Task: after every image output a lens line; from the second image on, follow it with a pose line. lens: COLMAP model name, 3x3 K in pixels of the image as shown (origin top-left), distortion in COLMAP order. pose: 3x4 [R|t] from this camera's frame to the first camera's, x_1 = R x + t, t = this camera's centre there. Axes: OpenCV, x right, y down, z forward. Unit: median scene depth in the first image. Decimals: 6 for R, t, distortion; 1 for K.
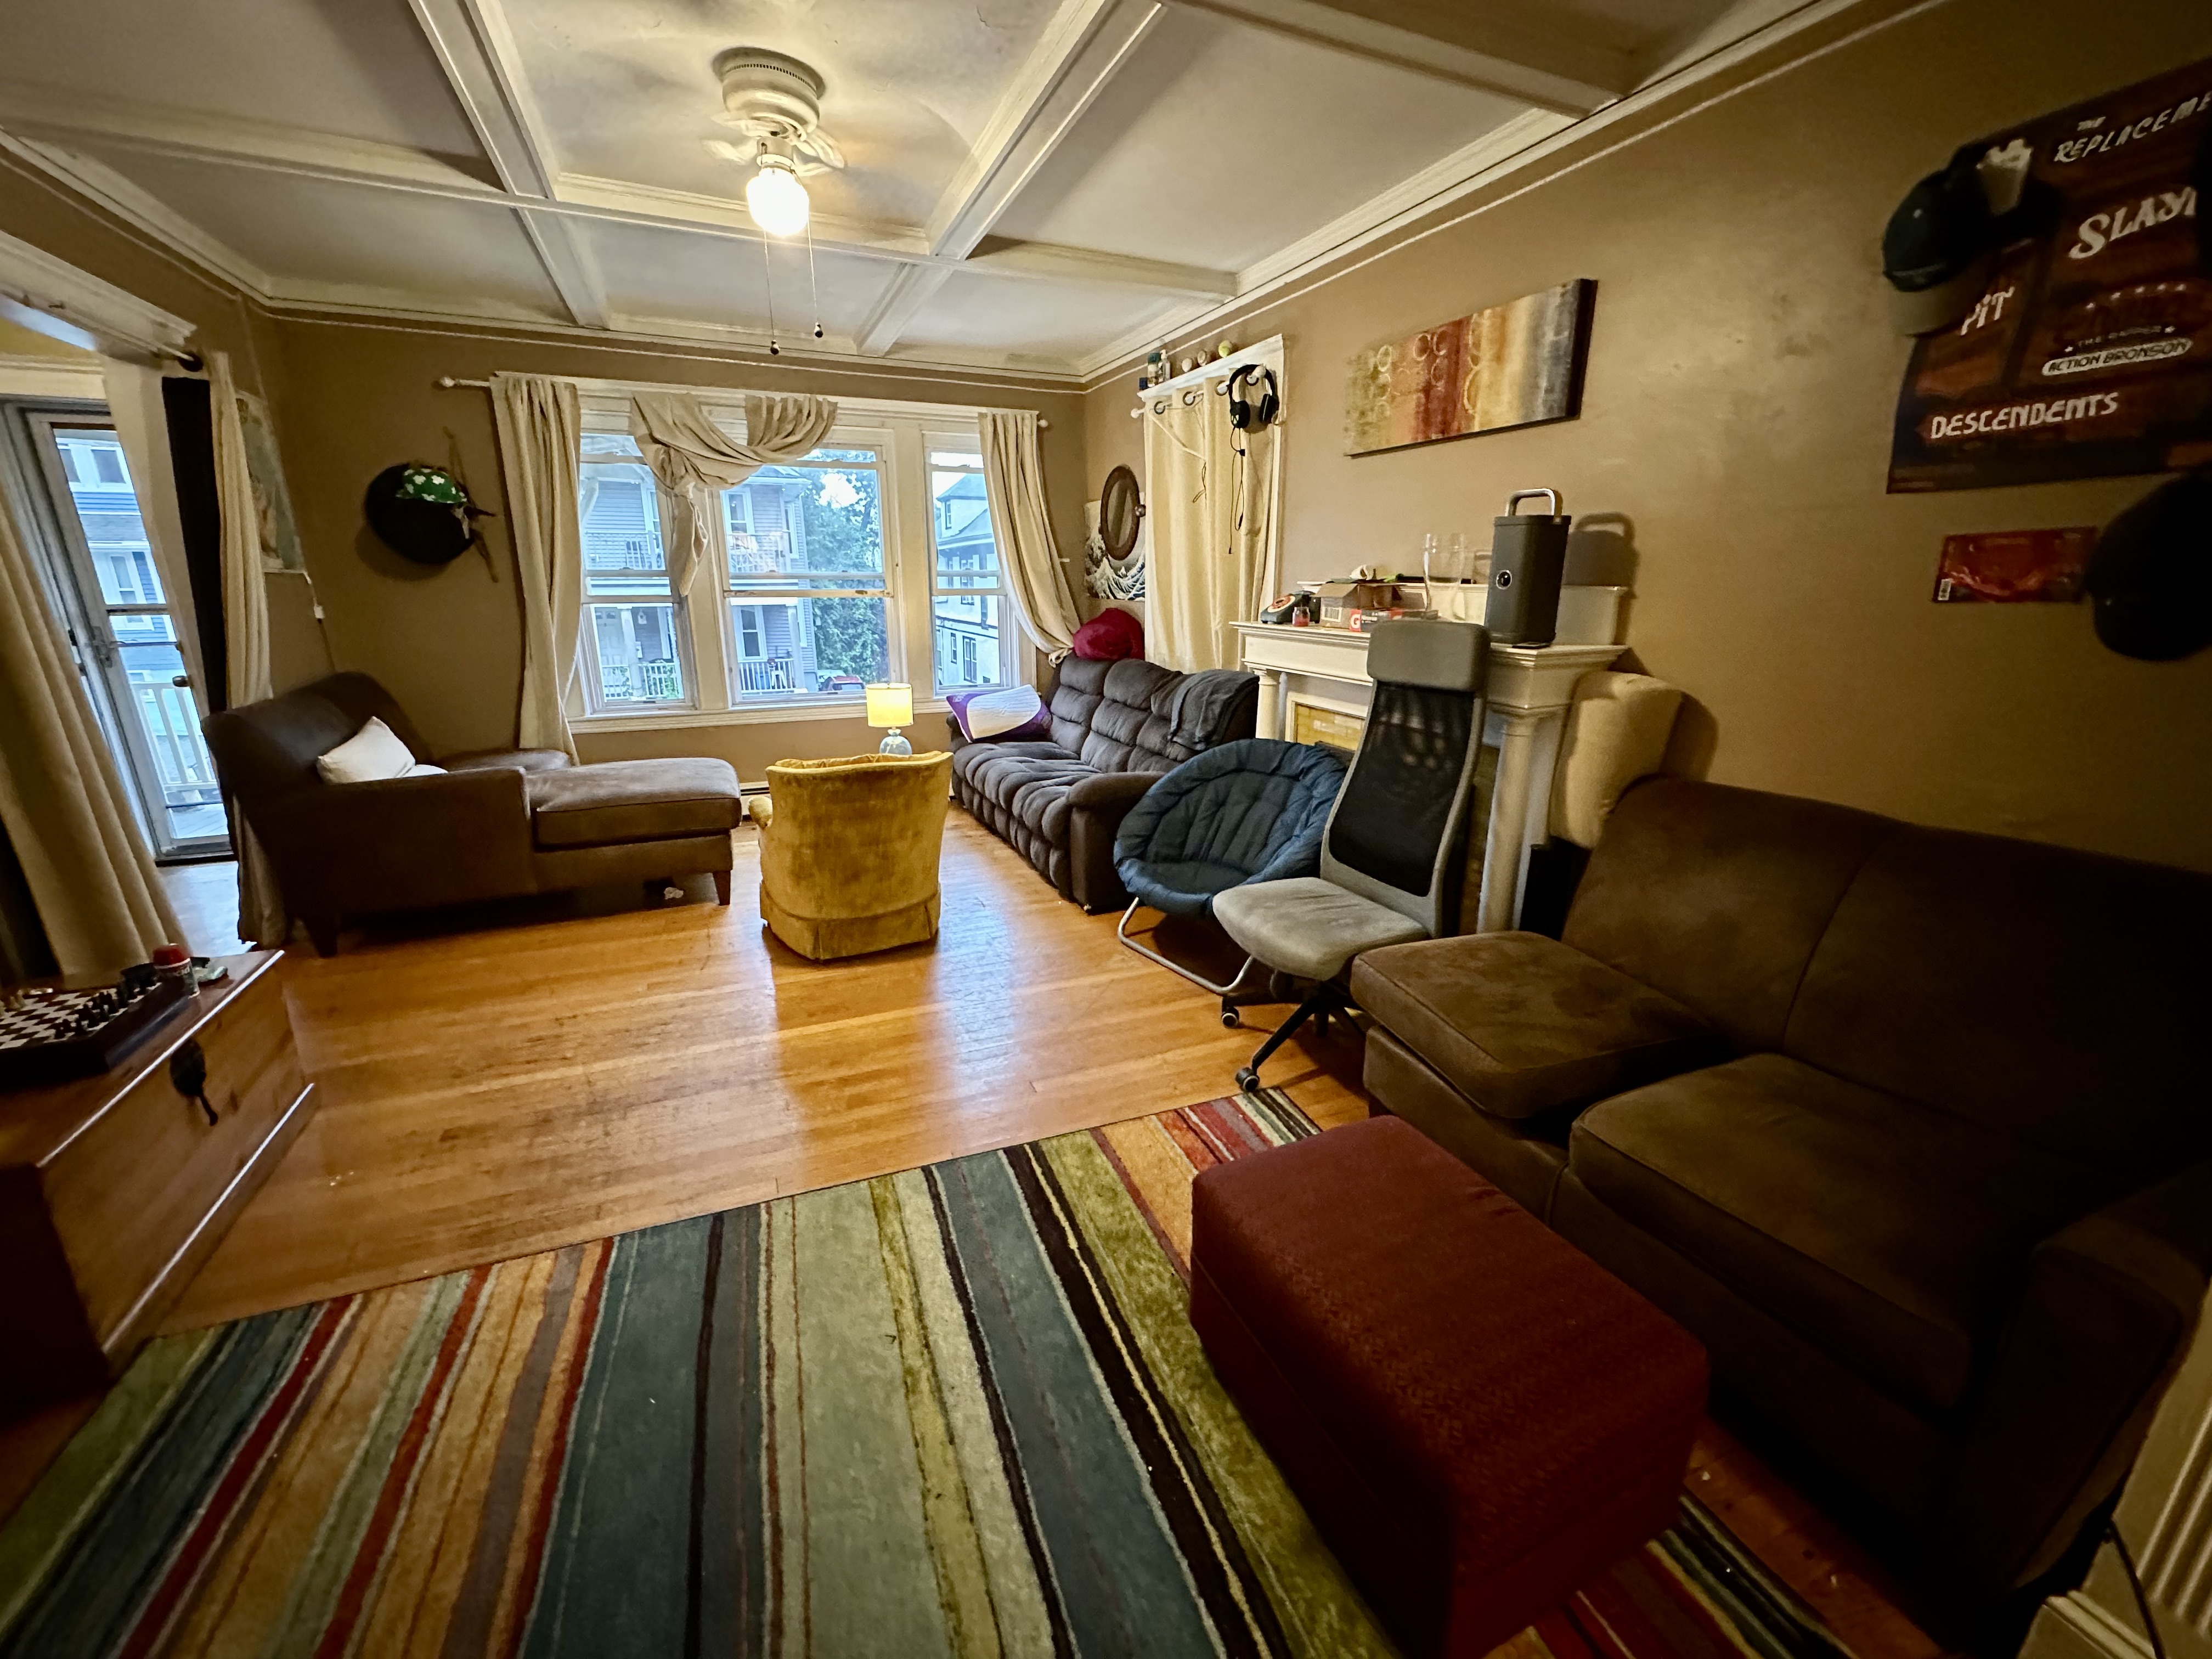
lens RADIAL K [[879.0, 0, 1108.8], [0, 879.0, 826.3], [0, 0, 1]] dist [-0.004611, 0.000478]
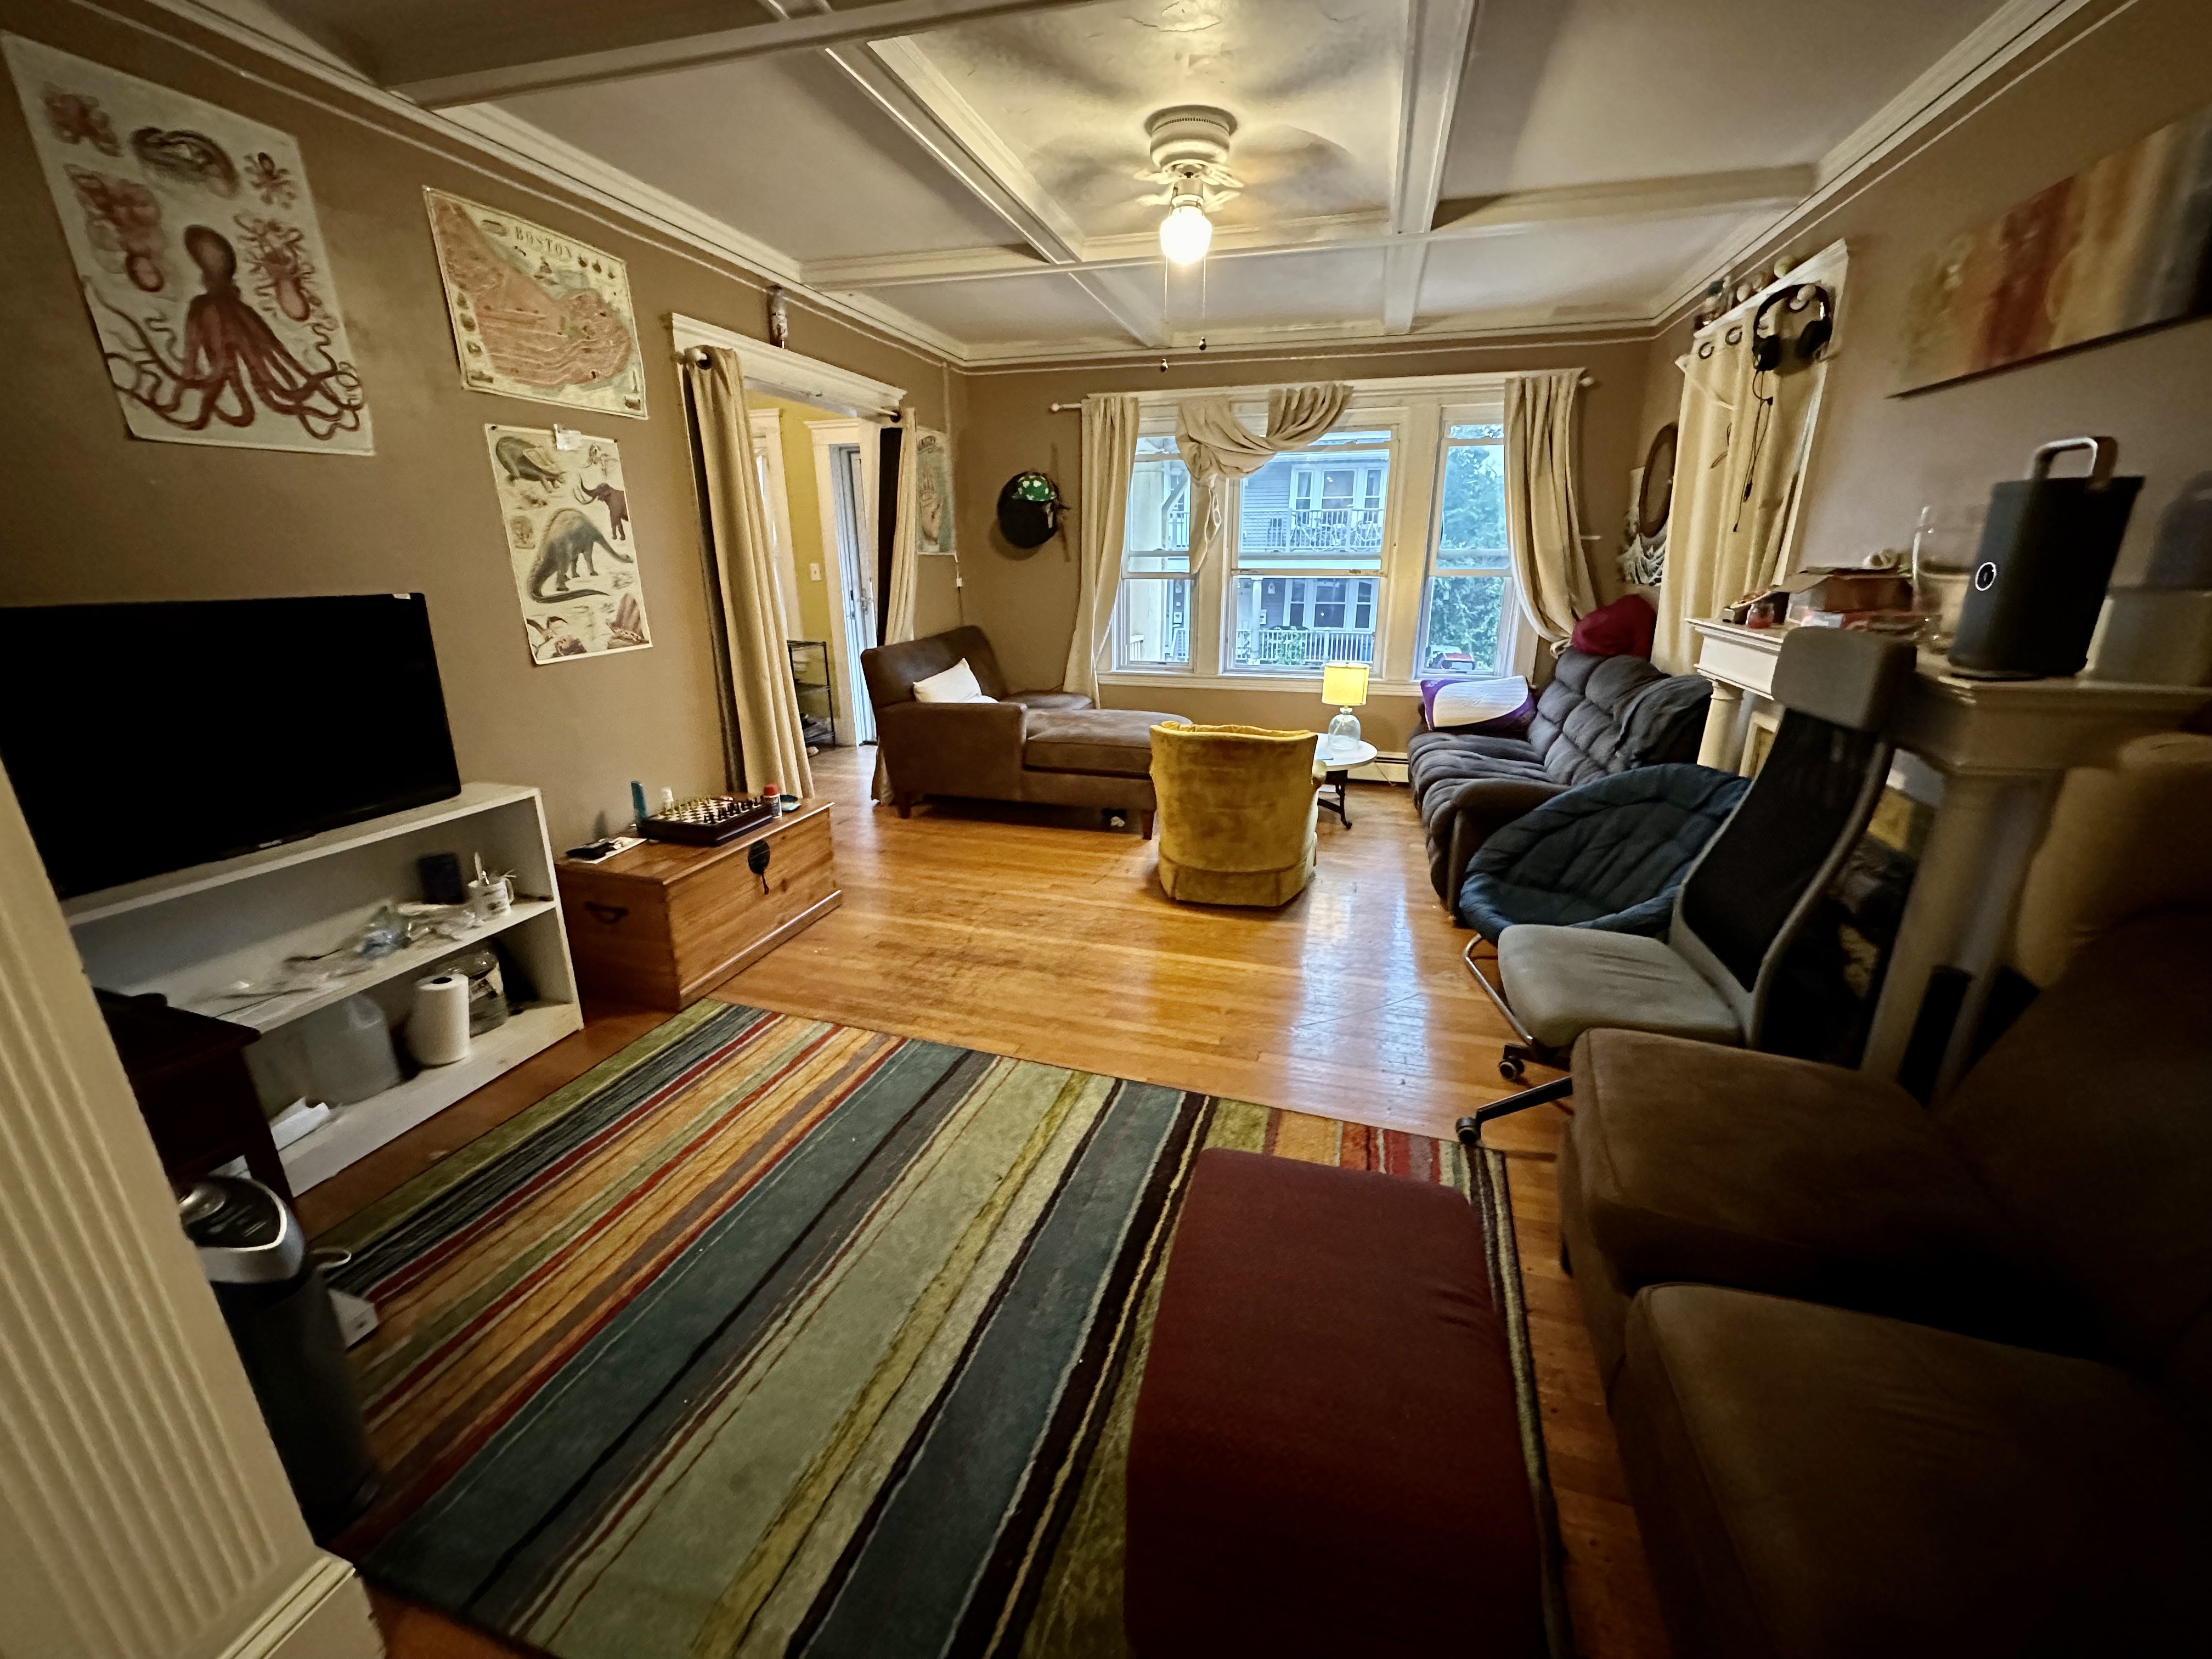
lens RADIAL K [[879.0, 0, 1105.2], [0, 879.0, 827.1], [0, 0, 1]] dist [-0.004611, 0.000478]
pose [[0.771556, 0.188554, -0.607575, 0.314795], [-0.170024, 0.981443, 0.088667, -0.028972], [0.613019, 0.034891, 0.789297, 0.045386]]
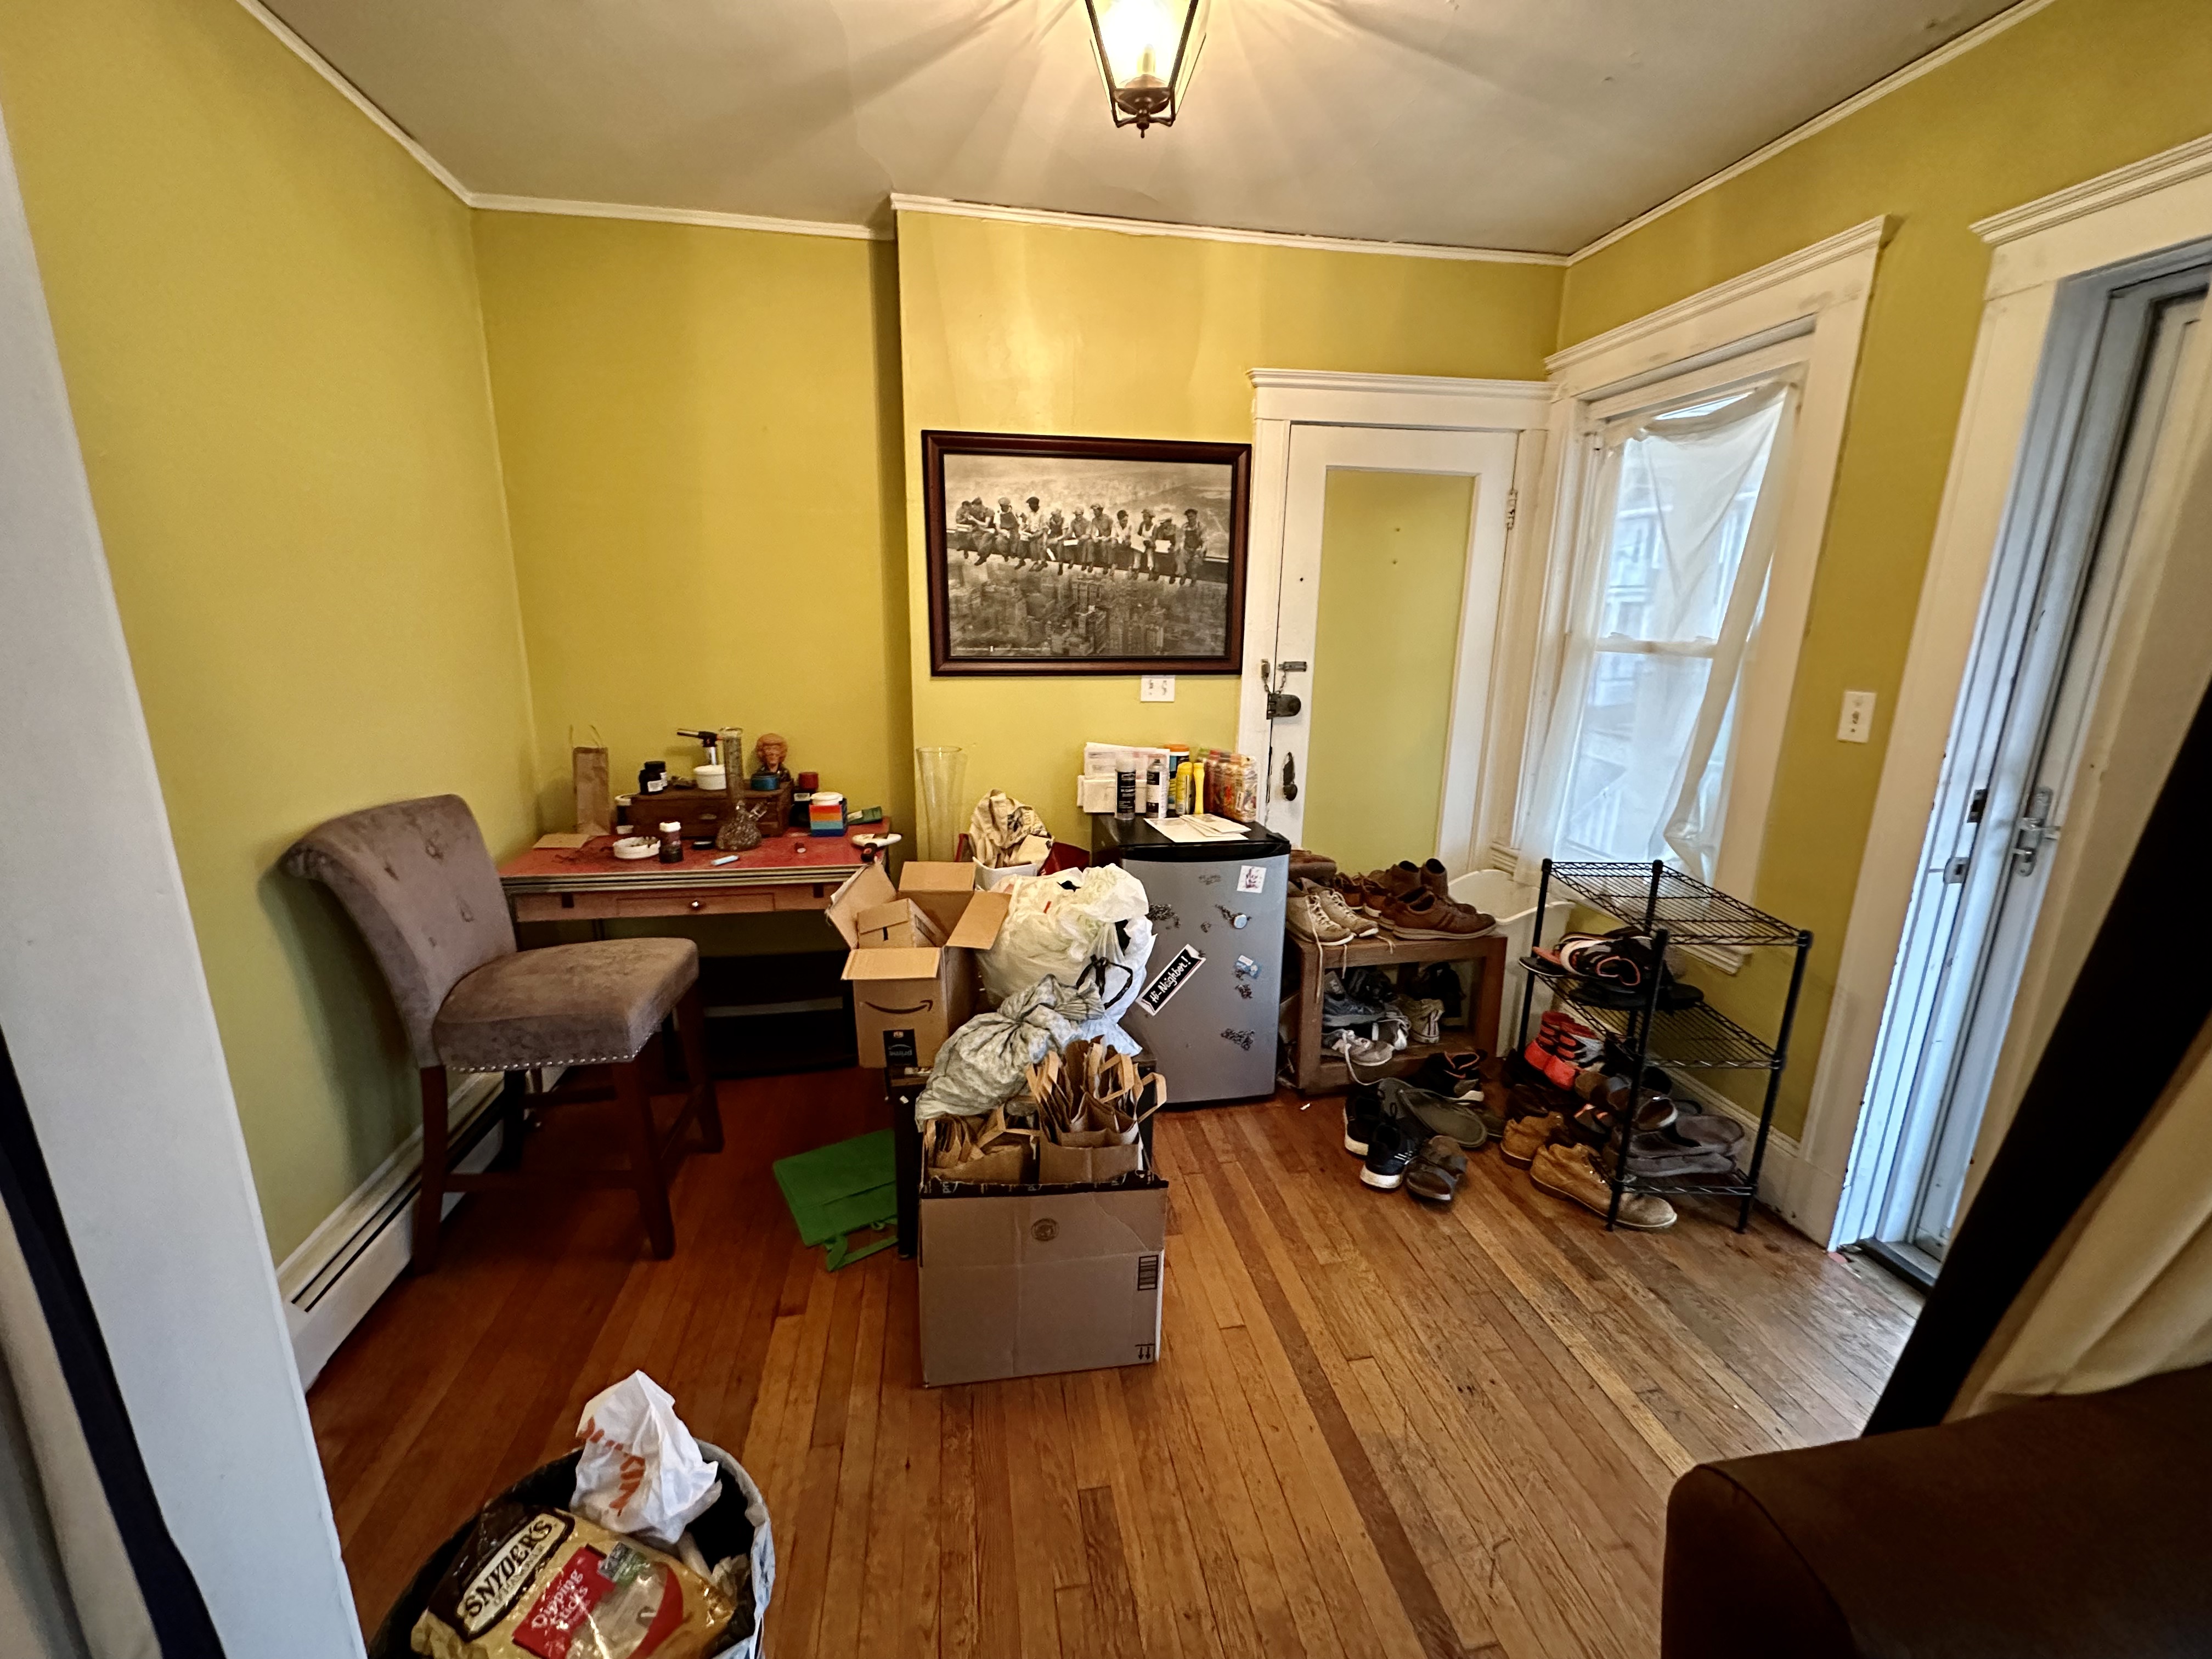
lens RADIAL K [[879.0, 0, 1103.2], [0, 879.0, 825.4], [0, 0, 1]] dist [-0.004611, 0.000478]
pose [[-0.221977, 0.230946, -0.947307, -0.588887], [-0.275035, 0.917263, 0.288069, -0.229780], [0.935458, 0.324488, -0.140093, 0.672971]]
